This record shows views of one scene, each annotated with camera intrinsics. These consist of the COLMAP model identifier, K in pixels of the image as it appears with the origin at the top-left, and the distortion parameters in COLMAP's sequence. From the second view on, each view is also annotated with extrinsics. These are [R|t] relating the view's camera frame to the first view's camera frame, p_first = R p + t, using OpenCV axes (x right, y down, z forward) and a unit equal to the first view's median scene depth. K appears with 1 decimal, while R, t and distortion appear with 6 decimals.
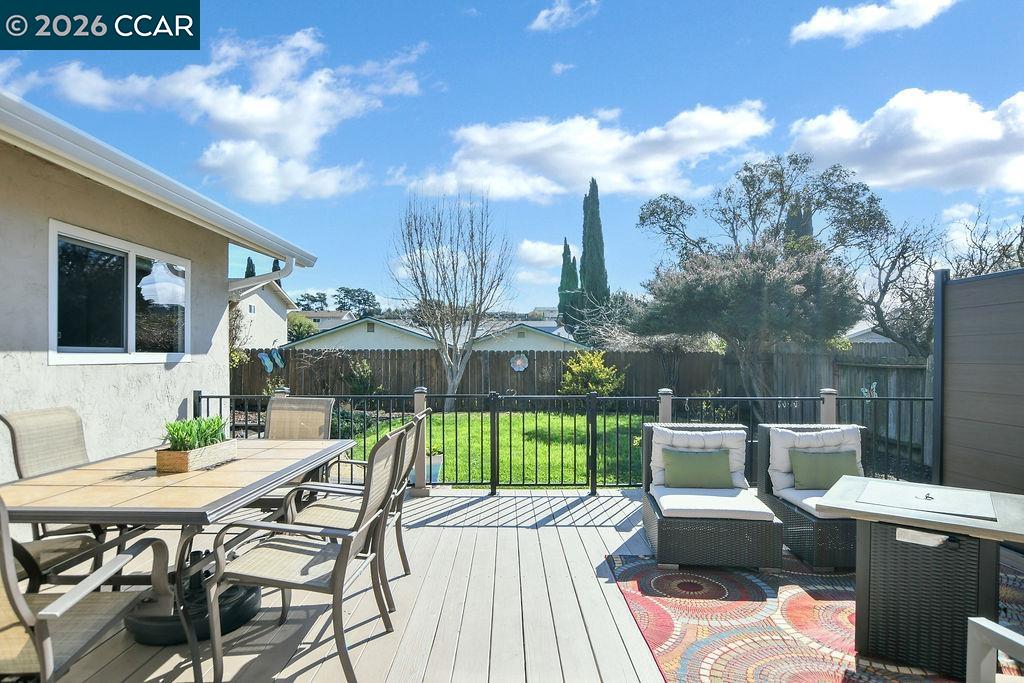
lens RADIAL K [[528.8, 0, 510.5], [0, 528.8, 357.6], [0, 0, 1]] dist [-0.001190, -0.000173]
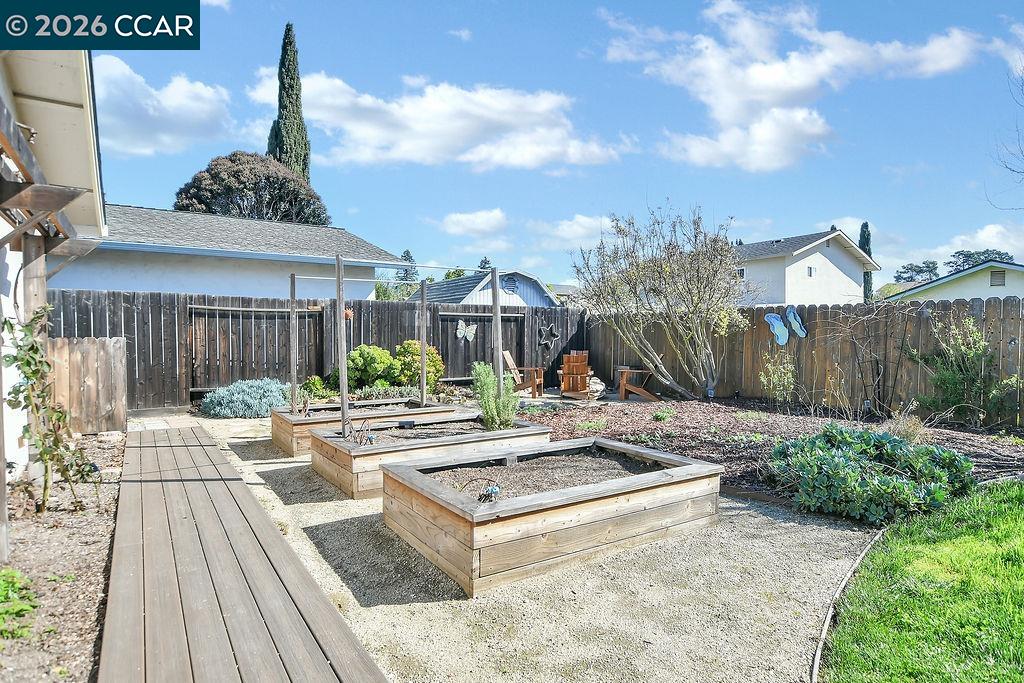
lens RADIAL K [[557.1, 0, 532.2], [0, 557.1, 350.6], [0, 0, 1]] dist [-0.022955, 0.003181]
pose [[0.565683, 0.016674, -0.824454, -0.092519], [-0.002600, 0.999827, 0.018437, 0.023251], [0.824619, -0.008285, 0.565628, 0.400806]]
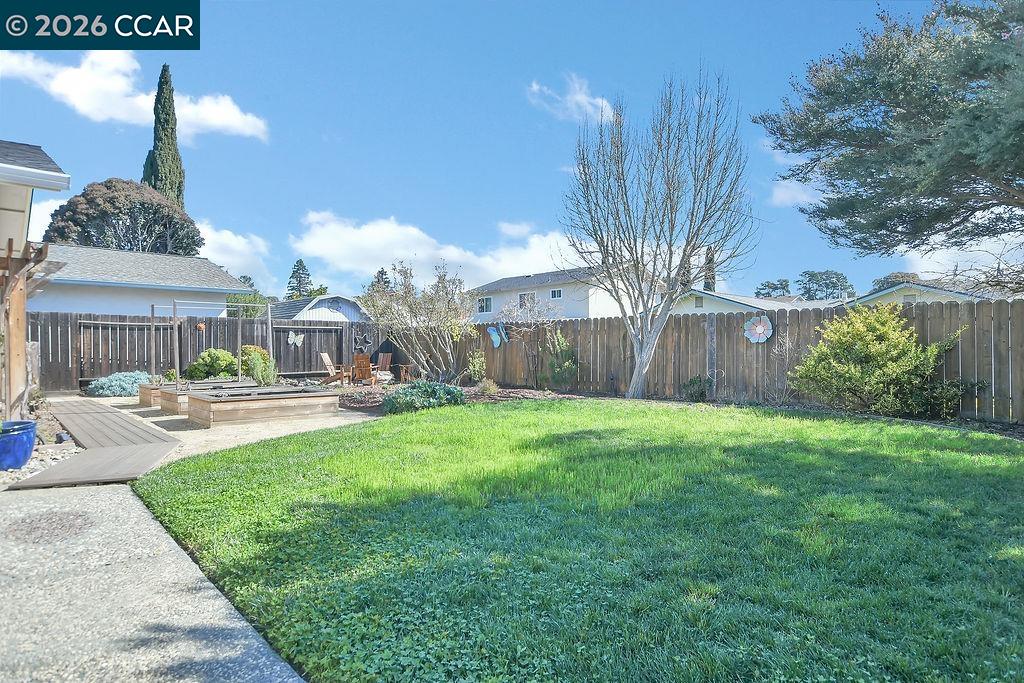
lens RADIAL K [[547.1, 0, 527.3], [0, 547.1, 349.3], [0, 0, 1]] dist [-0.019814, -0.000986]
pose [[0.697286, -0.003178, -0.716786, 0.289994], [0.001925, 0.999995, -0.002562, 0.034250], [0.716791, 0.000407, 0.697288, 0.348519]]
